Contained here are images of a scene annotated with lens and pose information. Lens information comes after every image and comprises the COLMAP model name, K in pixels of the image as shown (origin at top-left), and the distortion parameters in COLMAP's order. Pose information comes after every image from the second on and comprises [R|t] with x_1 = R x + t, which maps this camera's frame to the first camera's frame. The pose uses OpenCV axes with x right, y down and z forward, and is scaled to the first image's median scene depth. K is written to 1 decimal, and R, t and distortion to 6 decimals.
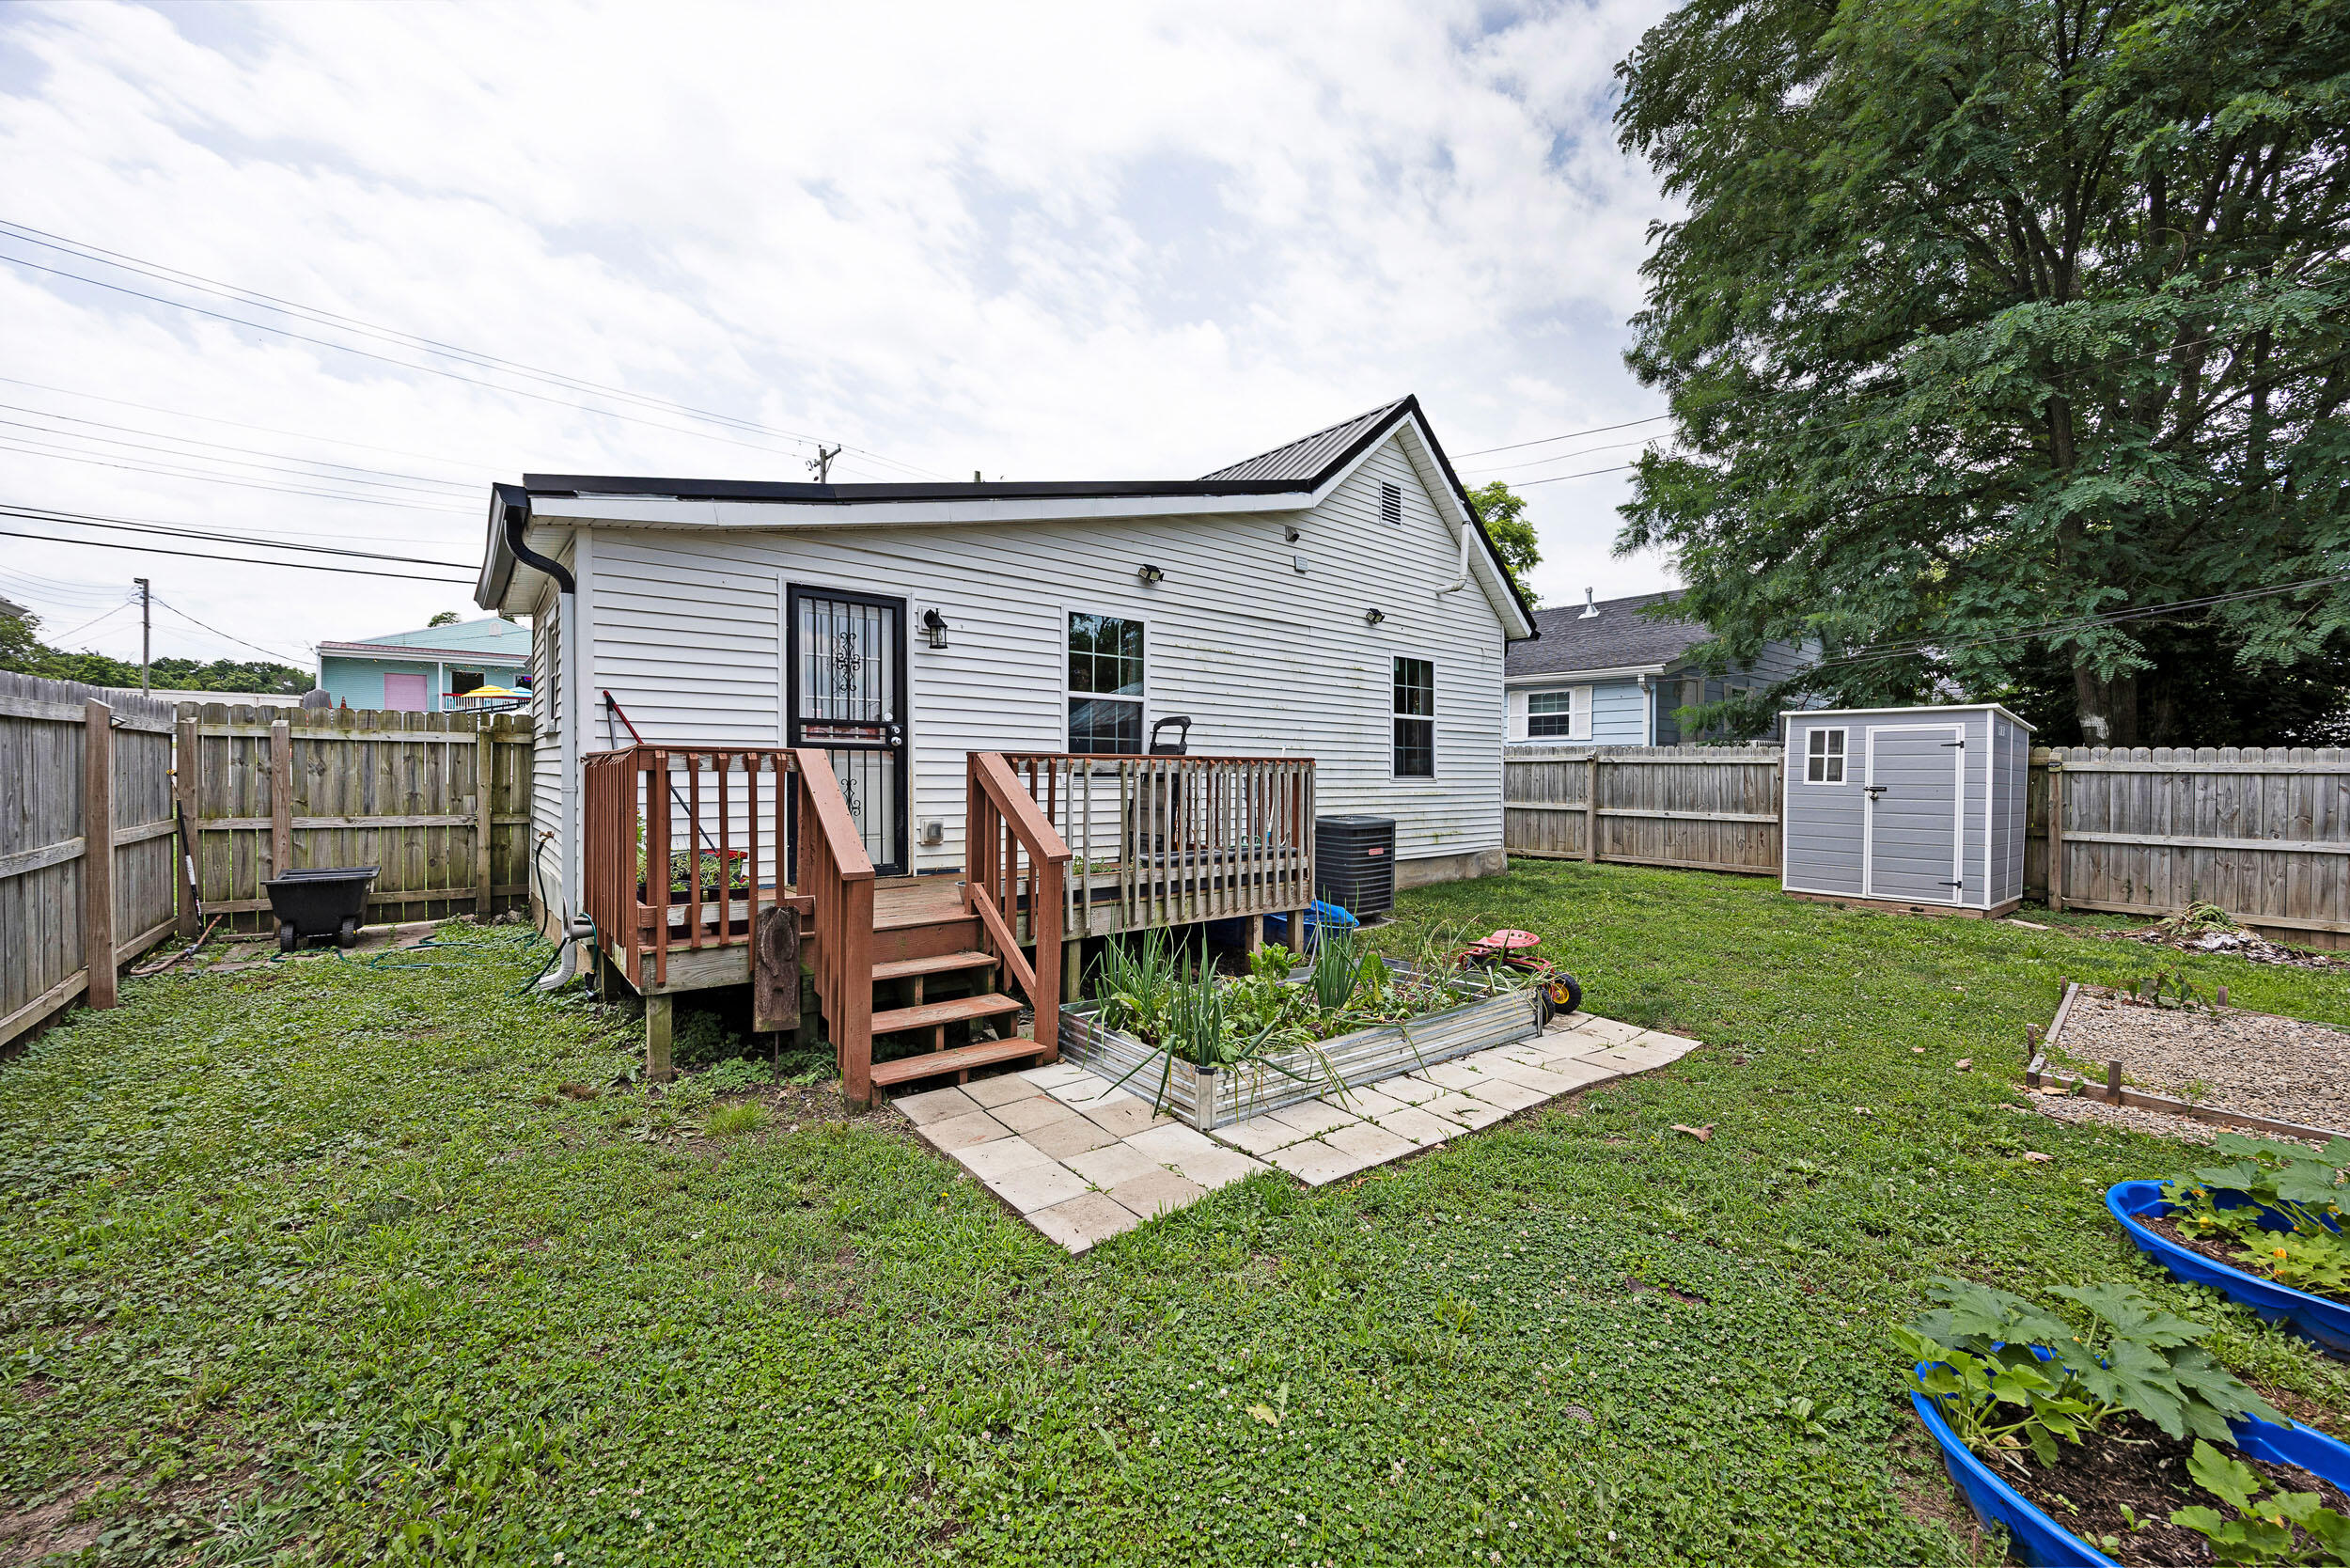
lens RADIAL K [[908.0, 0, 1204.0], [0, 908.0, 778.0], [0, 0, 1]] dist [-0.003368, -0.000376]
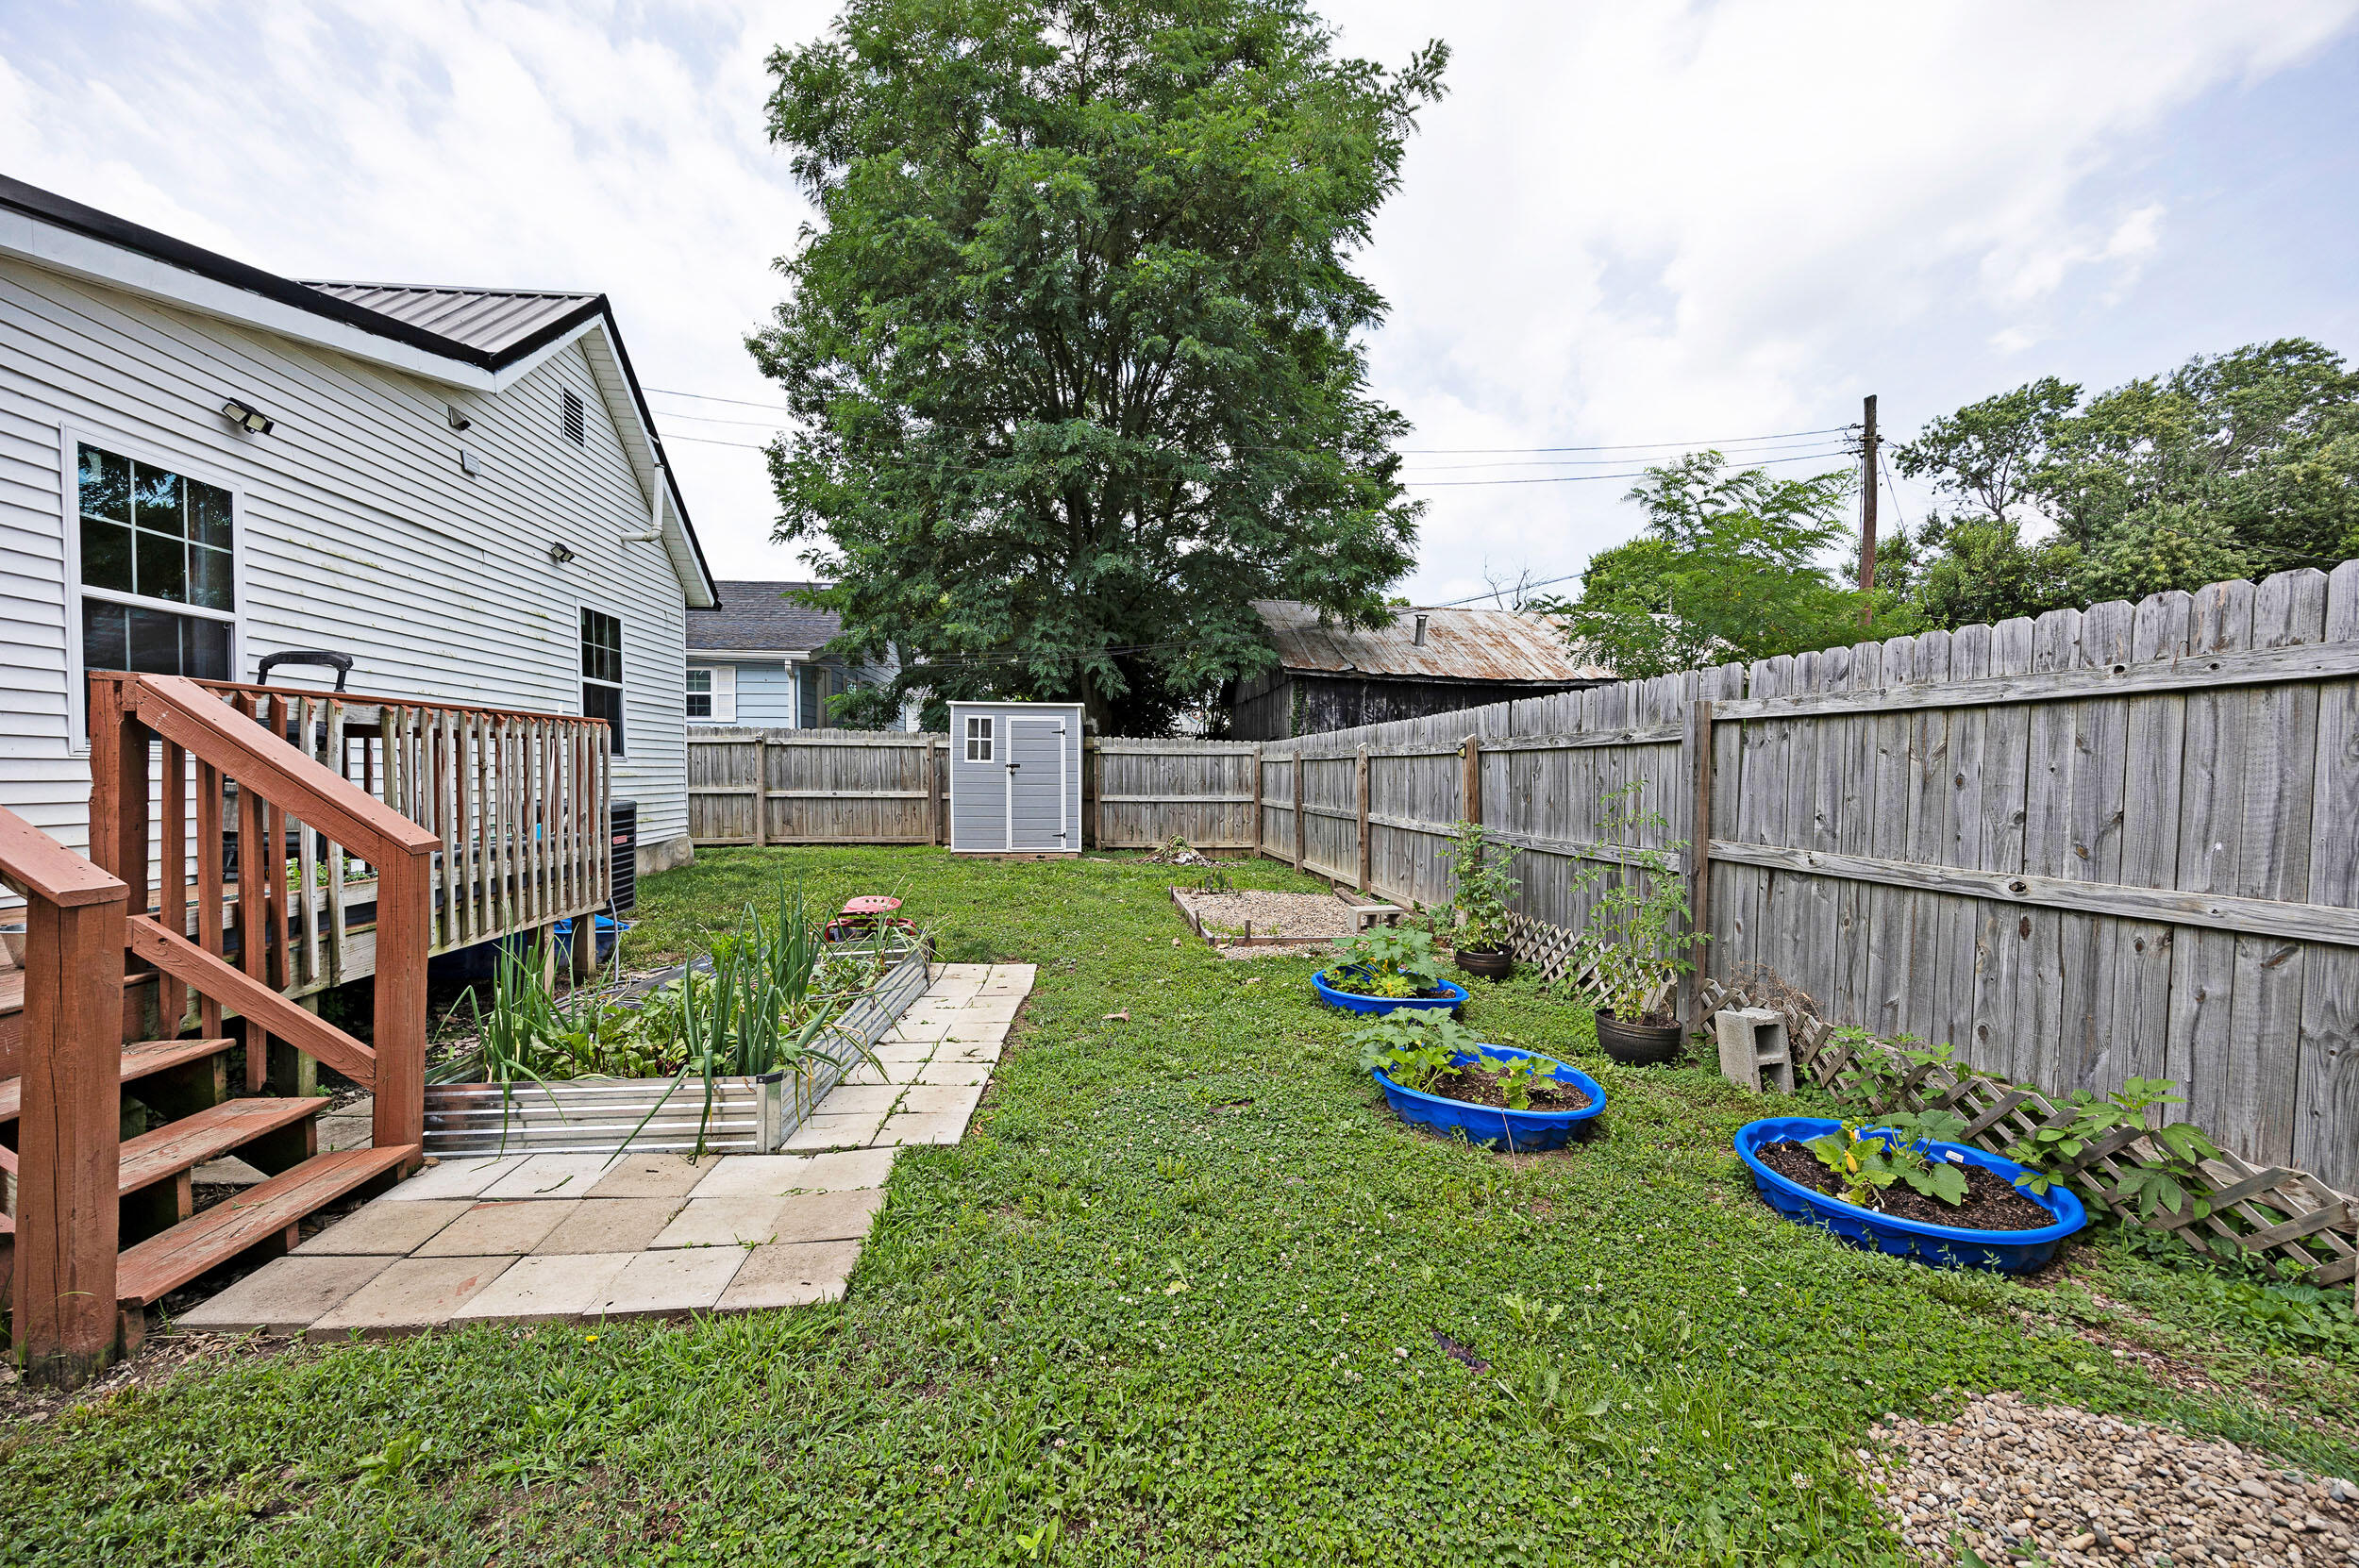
lens RADIAL K [[911.4, 0, 1208.6], [0, 911.4, 778.0], [0, 0, 1]] dist [-0.003368, -0.000376]
pose [[0.527403, -0.015159, 0.849480, -0.207383], [0.011801, 0.999875, 0.010516, 0.020008], [-0.849533, 0.004478, 0.527516, 0.097152]]
